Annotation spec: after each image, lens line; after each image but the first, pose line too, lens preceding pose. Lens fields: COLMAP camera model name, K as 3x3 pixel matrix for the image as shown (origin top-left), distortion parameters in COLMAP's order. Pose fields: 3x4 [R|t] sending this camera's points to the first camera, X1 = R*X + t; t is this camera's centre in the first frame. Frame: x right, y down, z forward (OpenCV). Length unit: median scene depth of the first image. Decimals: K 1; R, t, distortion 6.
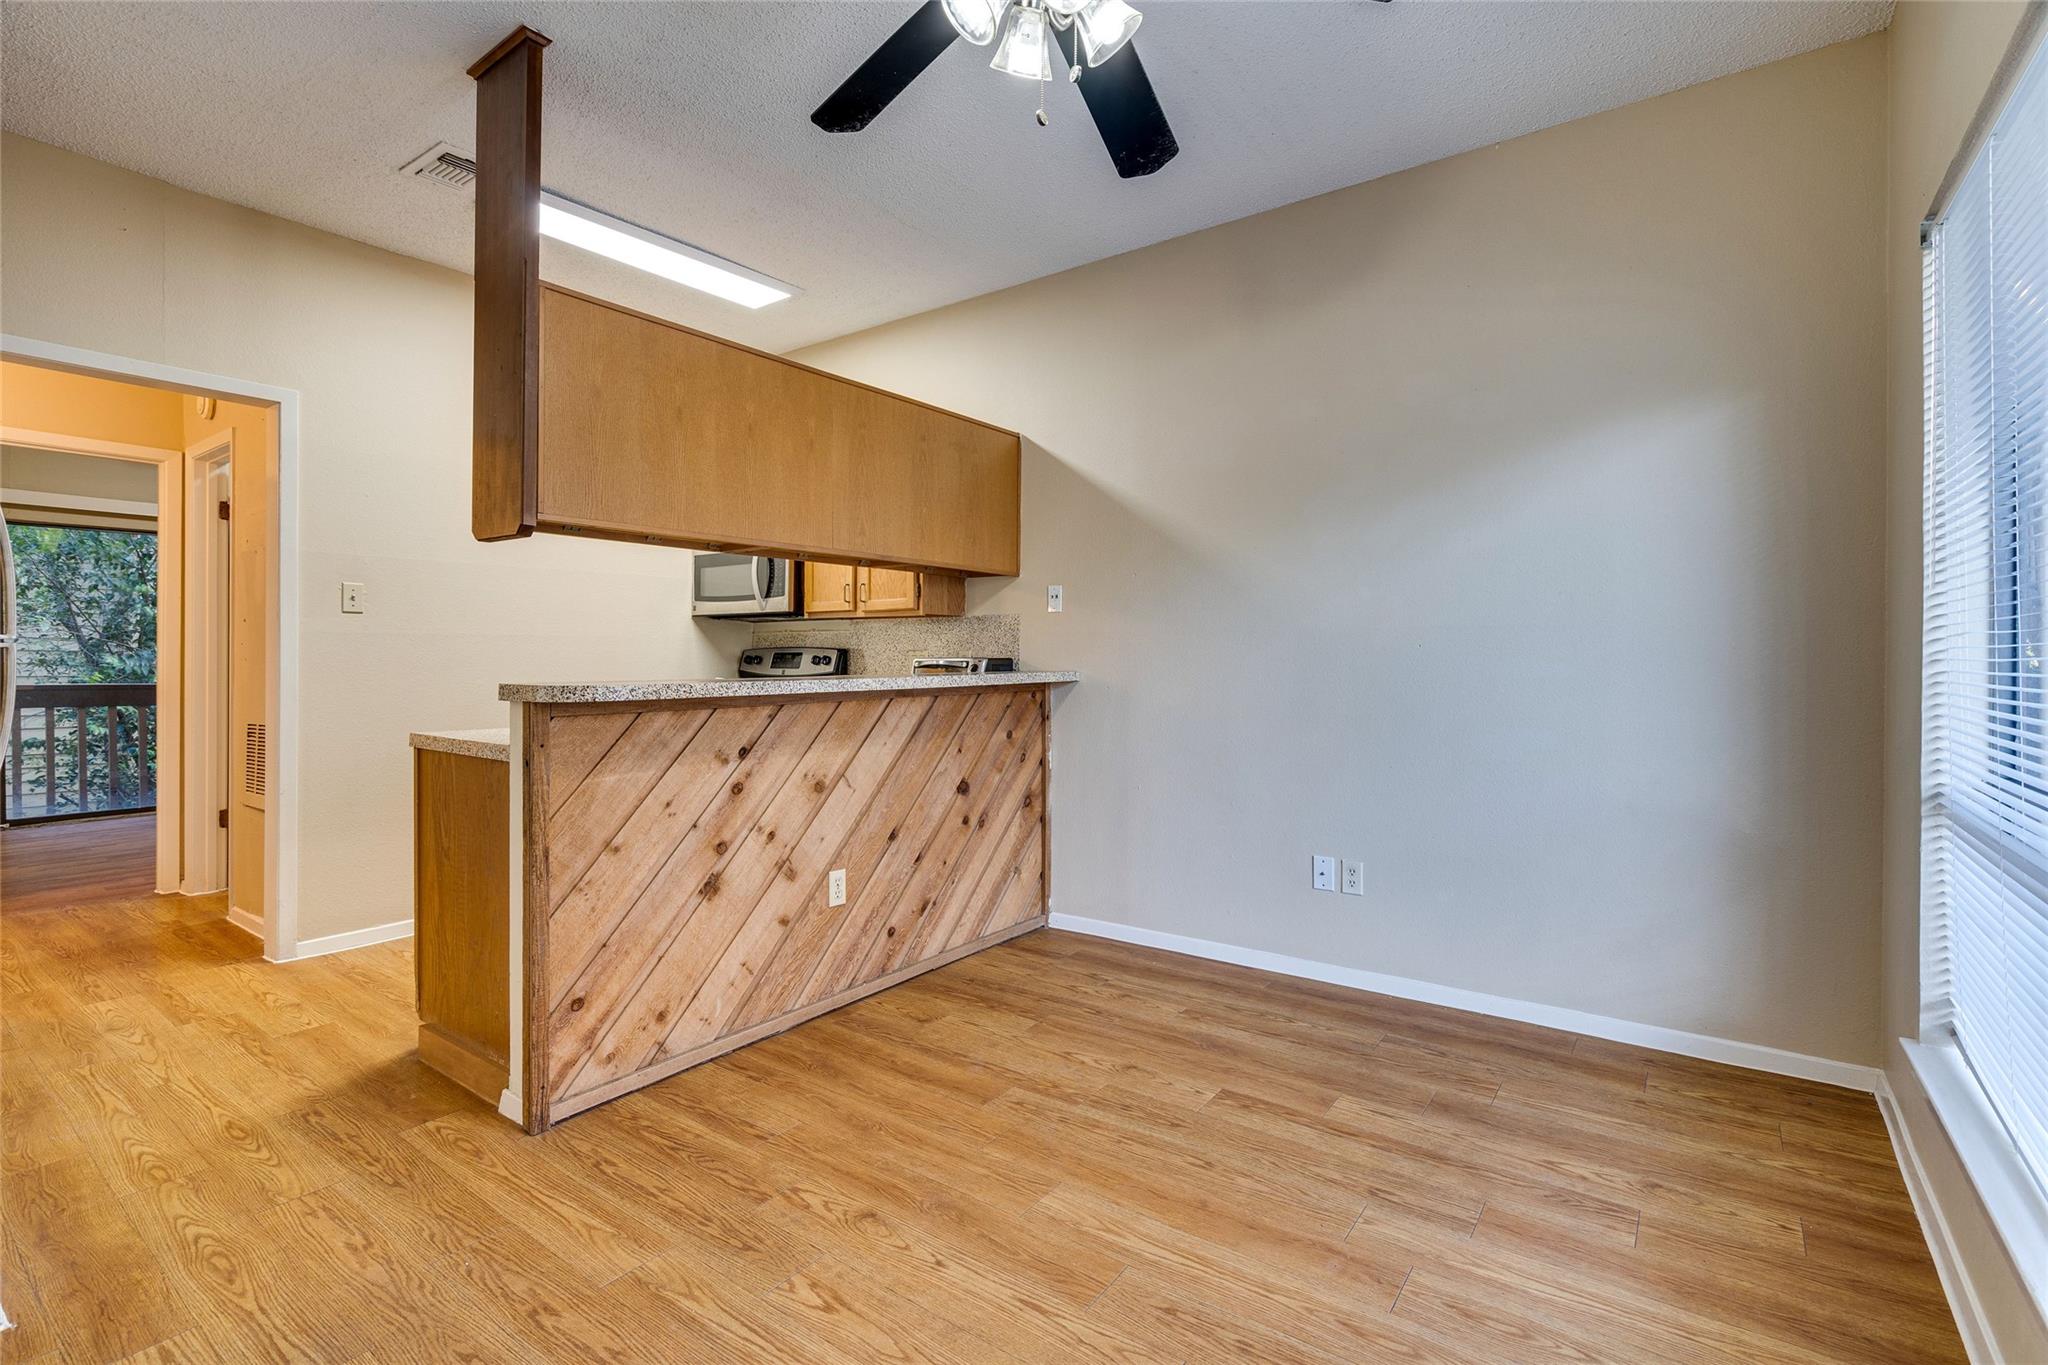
lens RADIAL K [[933.1, 0, 1023.5], [0, 933.1, 666.4], [0, 0, 1]] dist [-0.003863, 0.000975]
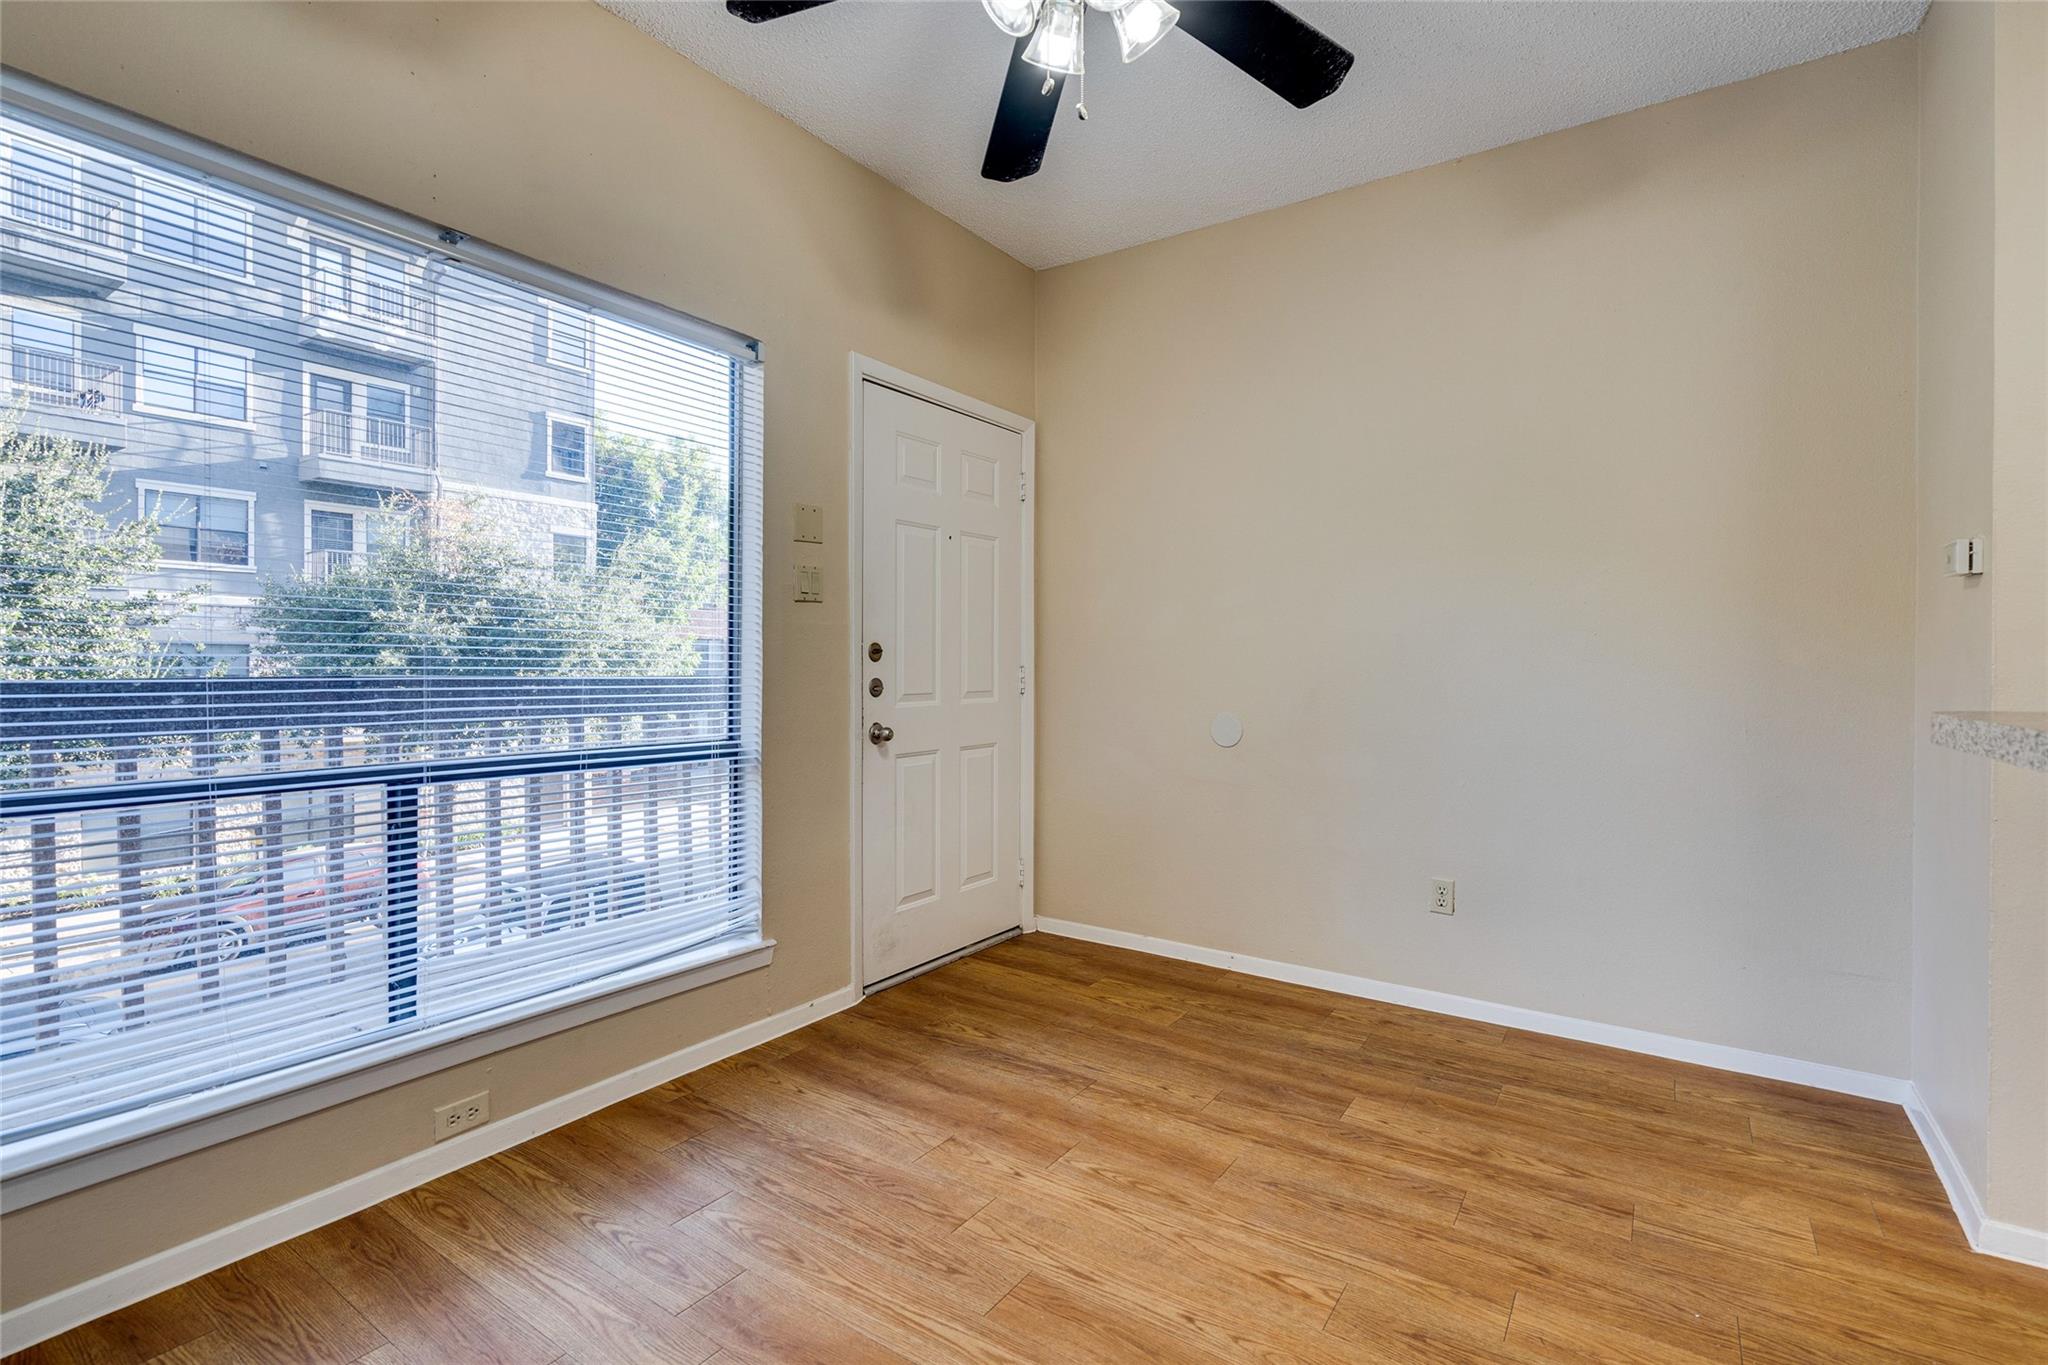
lens RADIAL K [[949.4, 0, 1021.7], [0, 949.4, 666.5], [0, 0, 1]] dist [-0.003584, 0.000110]
pose [[-0.999336, -0.005563, -0.036009, 0.069969], [-0.005933, 0.999930, 0.010194, -0.006605], [0.035950, 0.010401, -0.999299, 1.198647]]
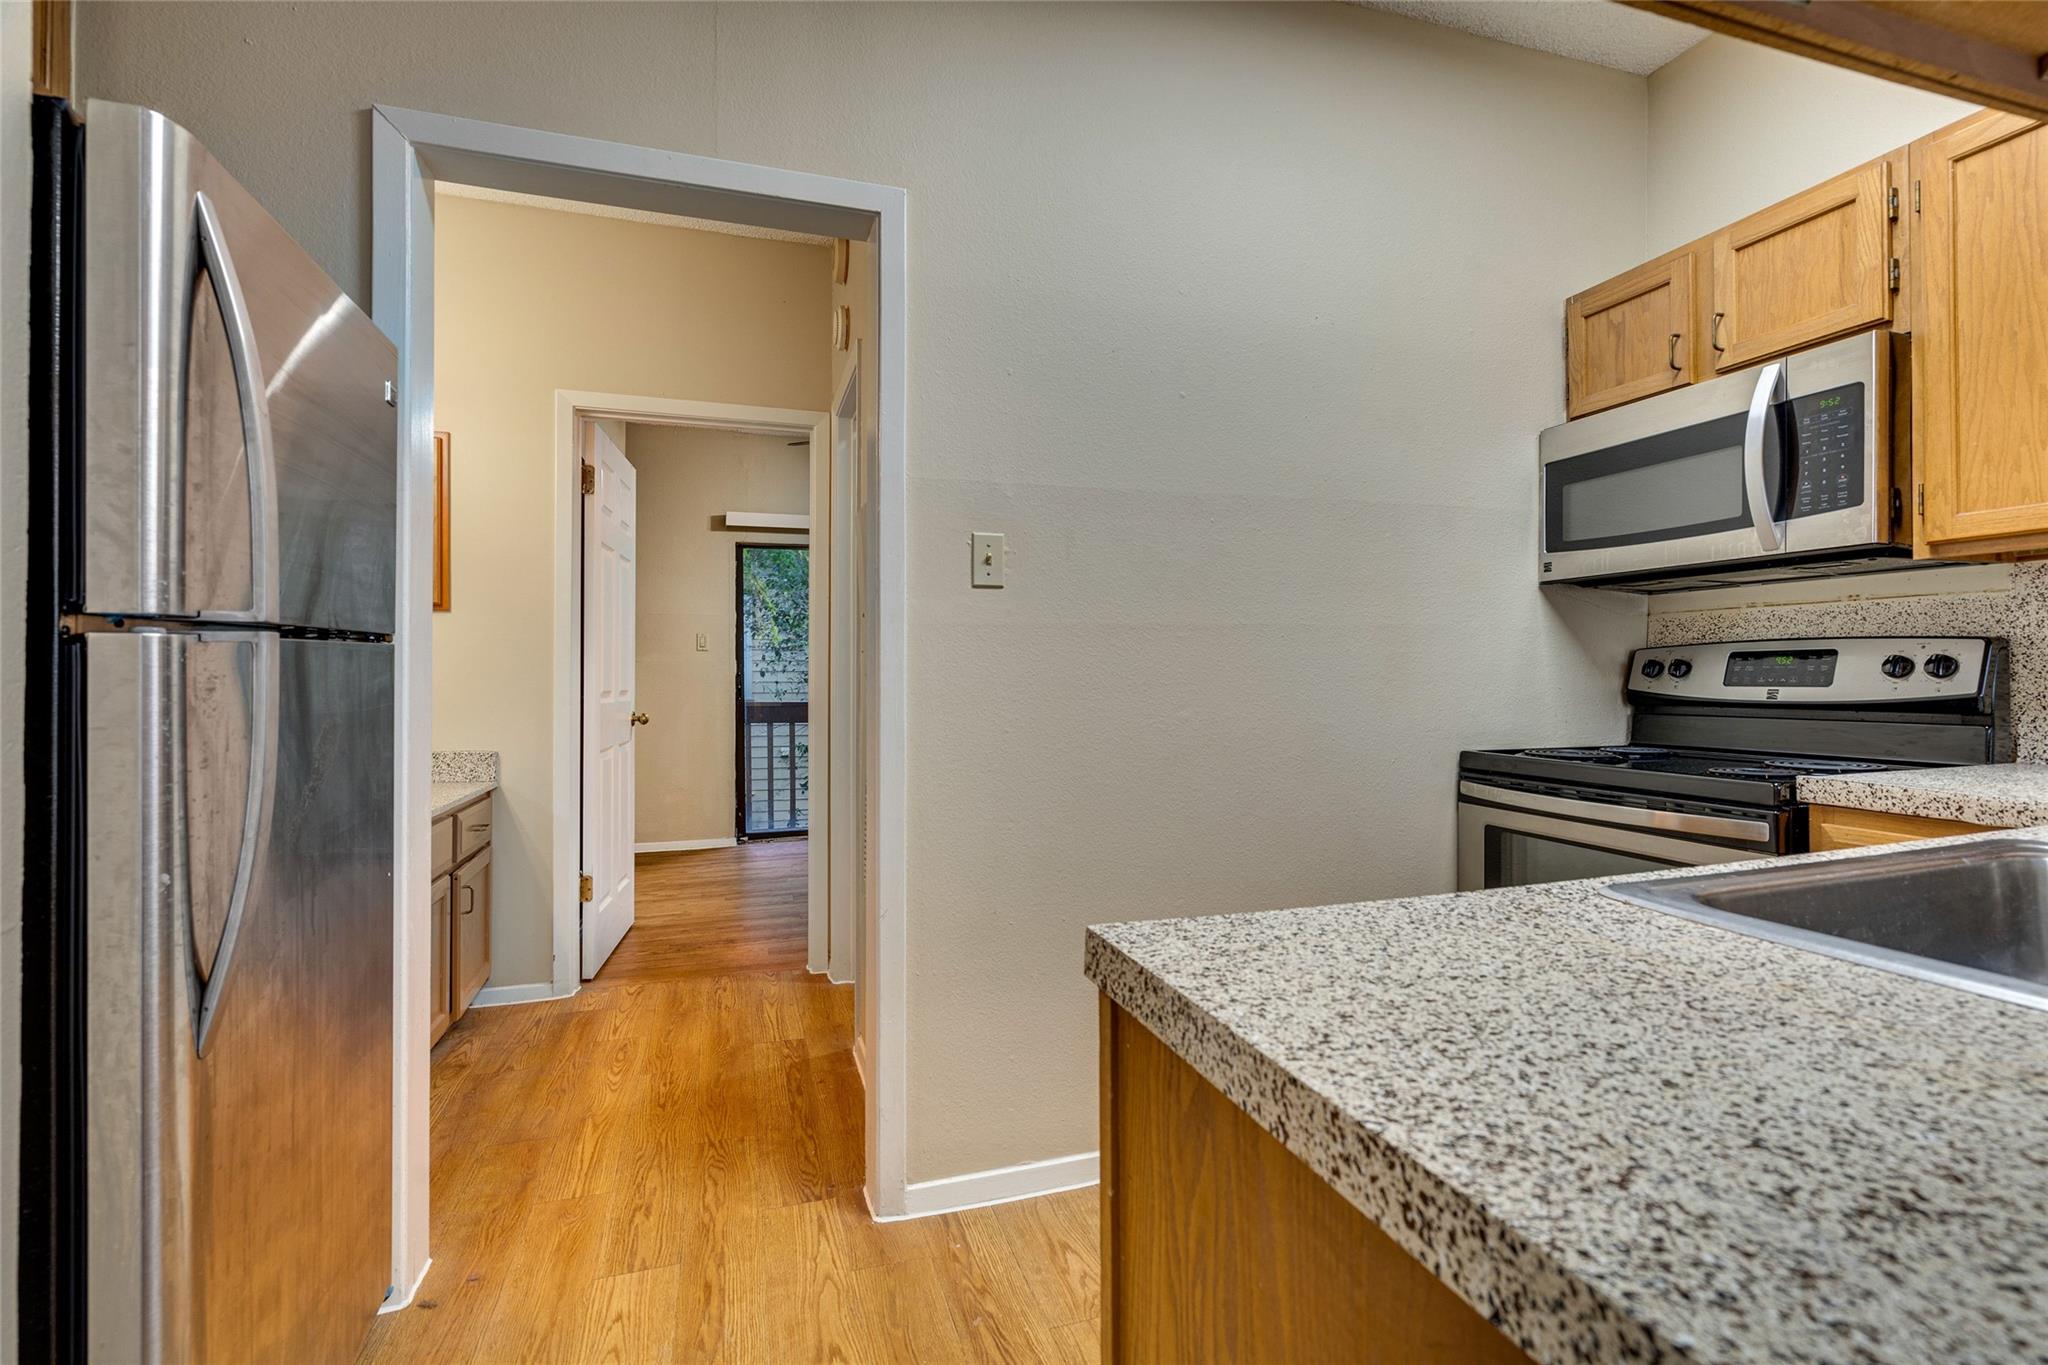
lens RADIAL K [[927.3, 0, 1035.3], [0, 927.3, 669.4], [0, 0, 1]] dist [-0.003559, 0.000111]
pose [[0.813979, -0.011852, -0.580773, -0.492704], [0.003715, 0.999878, -0.015199, -0.000894], [0.580882, 0.010214, 0.813924, 0.739829]]
